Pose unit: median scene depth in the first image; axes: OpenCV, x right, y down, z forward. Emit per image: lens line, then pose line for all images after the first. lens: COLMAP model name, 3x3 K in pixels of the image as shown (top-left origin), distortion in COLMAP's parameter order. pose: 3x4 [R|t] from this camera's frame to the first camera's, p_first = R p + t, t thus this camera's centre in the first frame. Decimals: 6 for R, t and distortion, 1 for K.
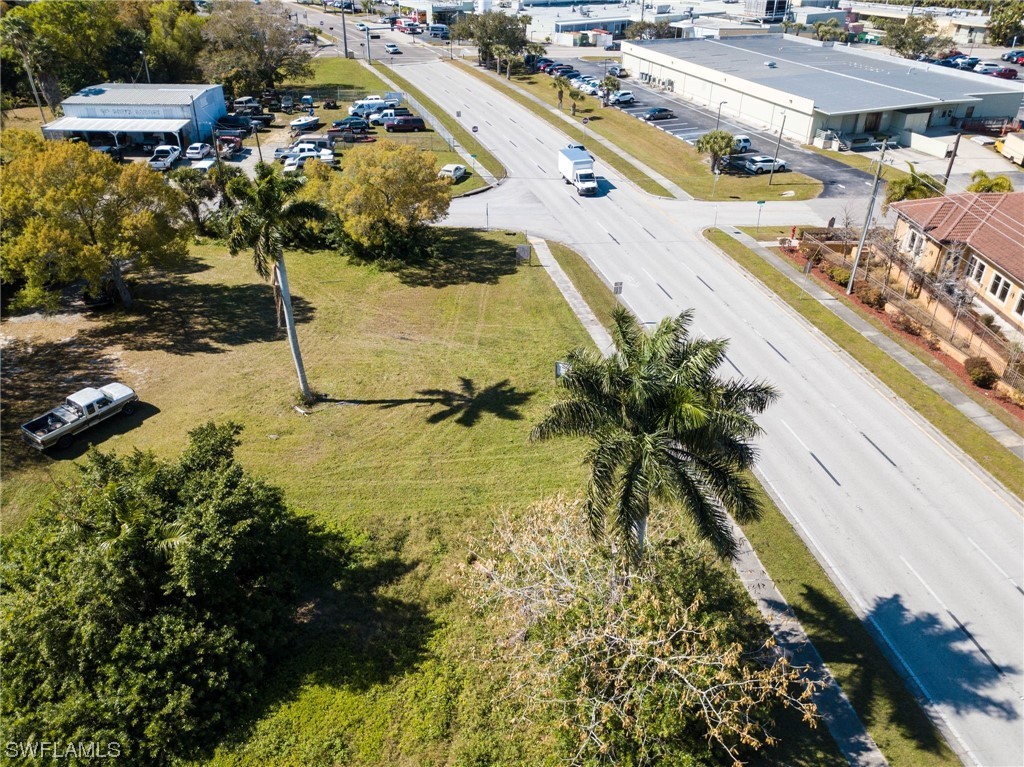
lens RADIAL K [[782.7, 0, 512.0], [0, 782.7, 383.5], [0, 0, 1]] dist [0.009527, 0.001844]
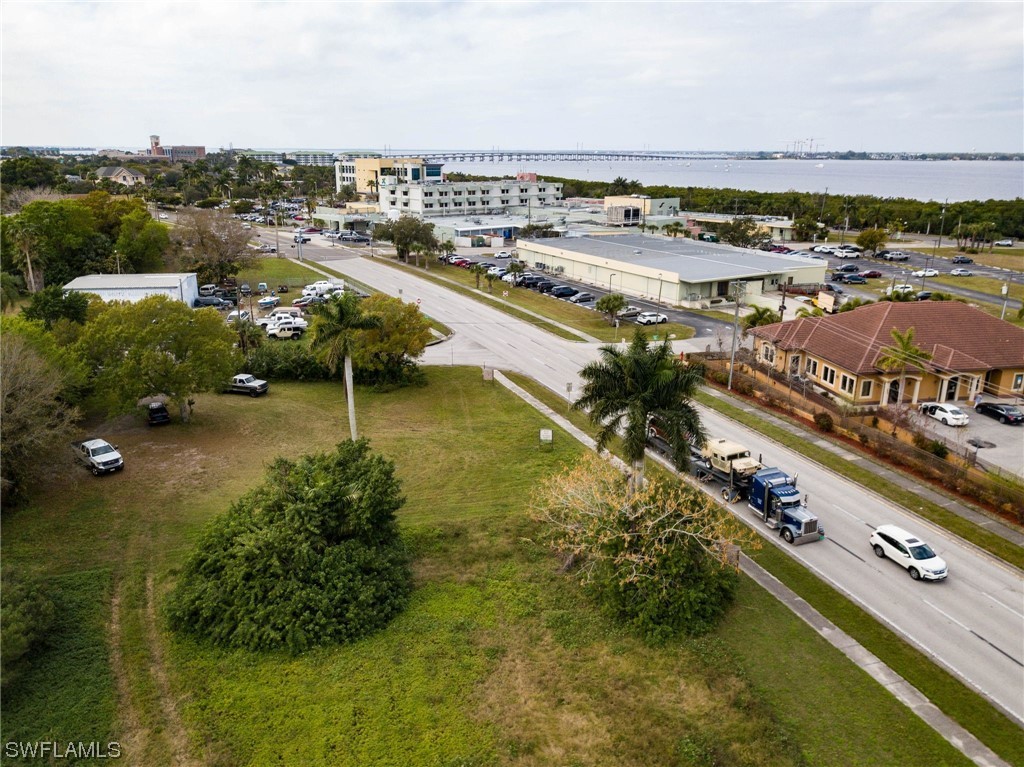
lens RADIAL K [[782.7, 0, 512.0], [0, 782.7, 383.5], [0, 0, 1]] dist [0.009527, 0.001844]
pose [[0.986771, -0.043773, 0.156096, -0.097311], [0.081141, 0.966930, -0.241790, 0.107117], [-0.140350, 0.251257, 0.957691, -0.159780]]
